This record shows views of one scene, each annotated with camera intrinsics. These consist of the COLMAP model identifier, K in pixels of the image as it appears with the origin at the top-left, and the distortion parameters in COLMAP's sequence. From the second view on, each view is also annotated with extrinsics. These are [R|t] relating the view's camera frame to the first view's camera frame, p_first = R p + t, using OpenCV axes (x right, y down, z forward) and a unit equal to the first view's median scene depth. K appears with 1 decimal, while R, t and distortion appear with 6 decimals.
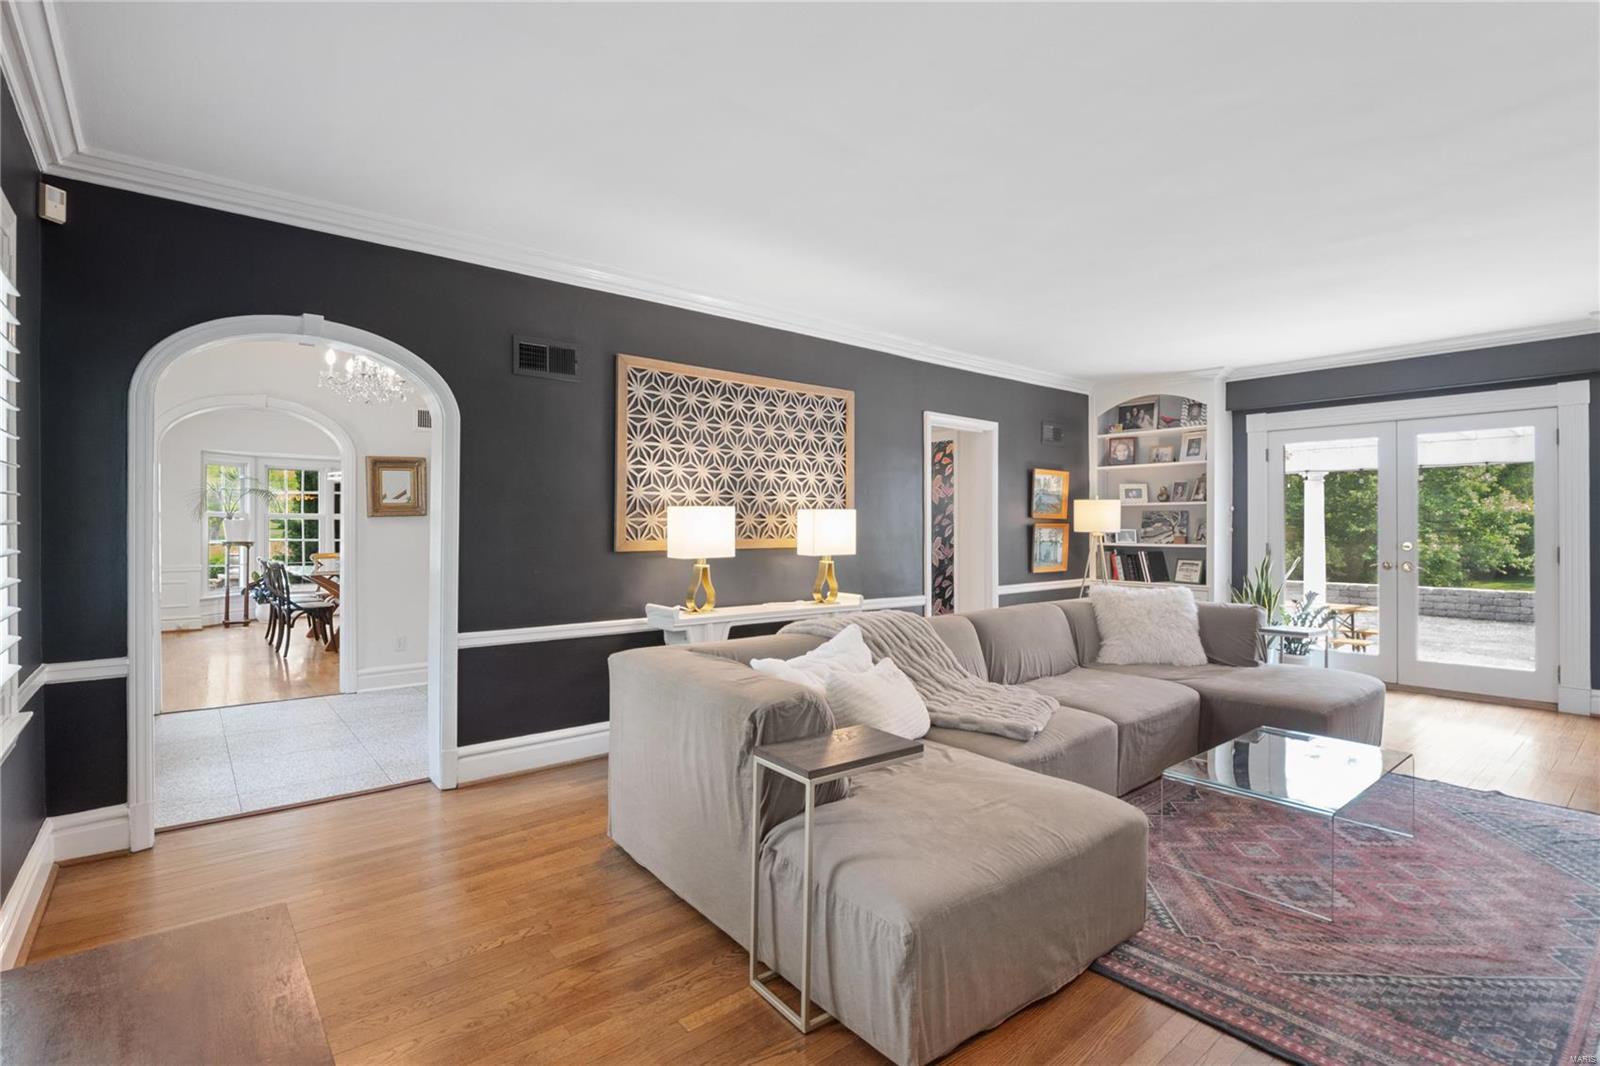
lens RADIAL K [[755.3, 0, 795.2], [0, 755.3, 521.0], [0, 0, 1]] dist [-0.013844, -0.000507]
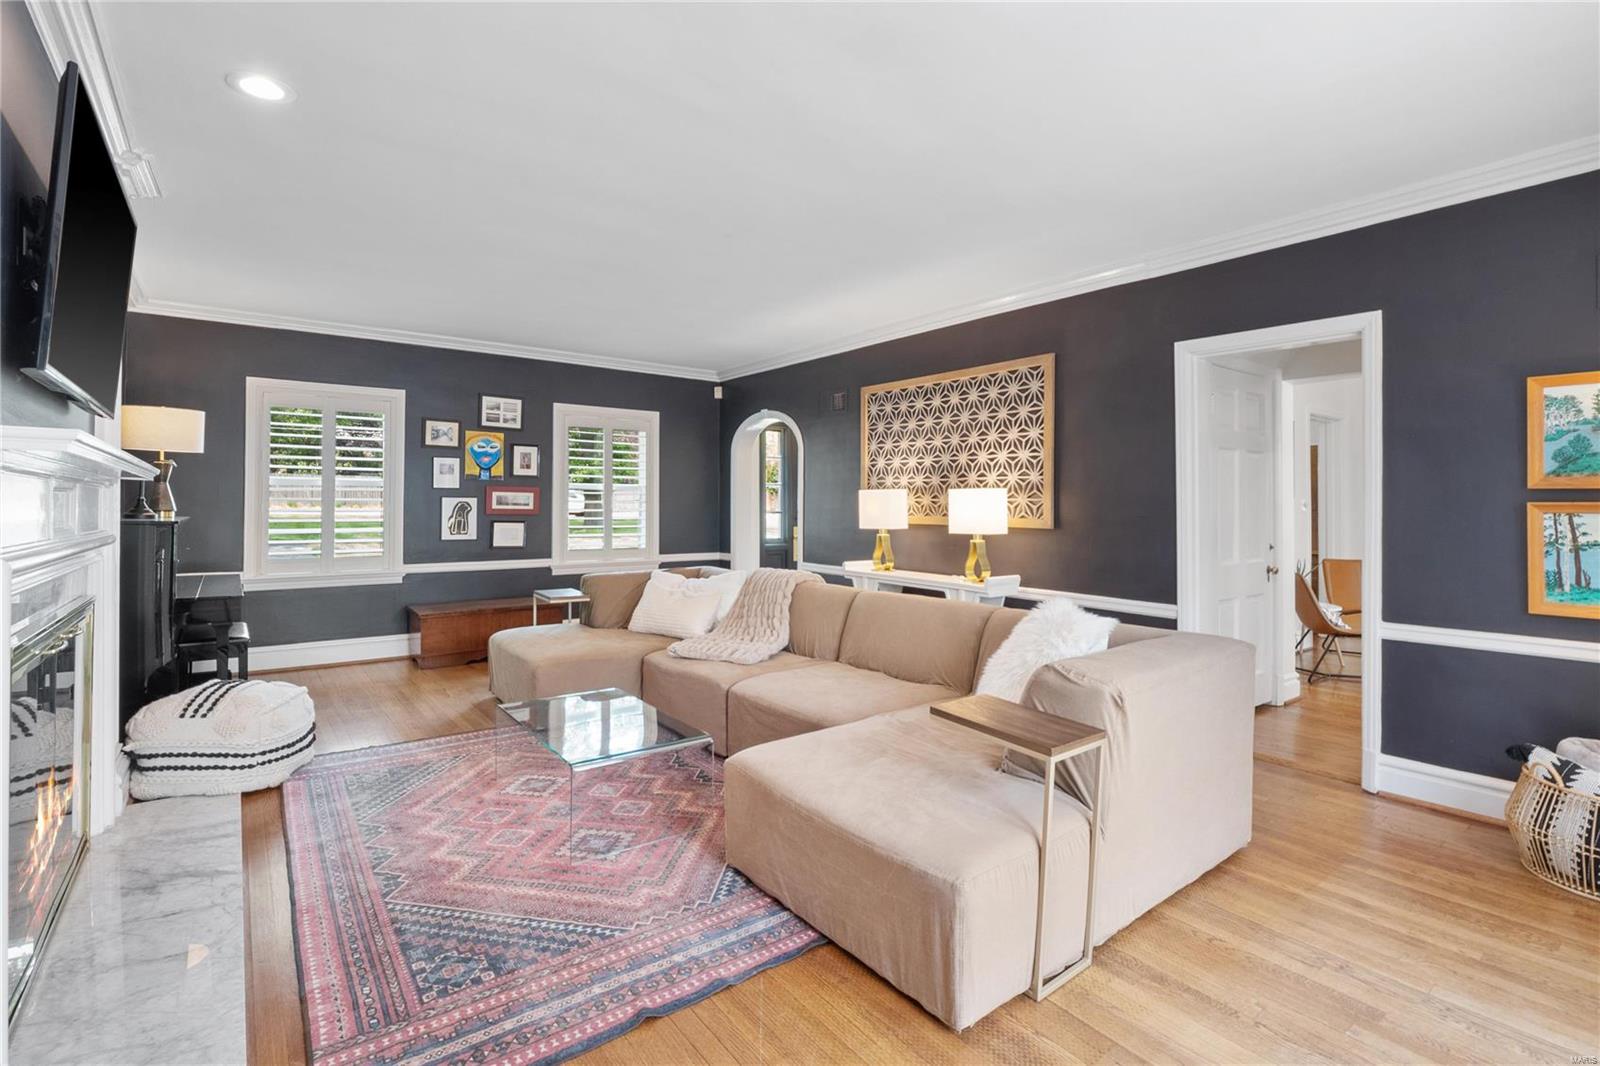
lens RADIAL K [[755.3, 0, 819.8], [0, 755.3, 503.5], [0, 0, 1]] dist [-0.013844, -0.000507]
pose [[-0.029028, -0.005684, -0.999562, 1.087252], [-0.000870, 0.999984, -0.005661, 0.010669], [0.999578, 0.000705, -0.029033, 0.846396]]
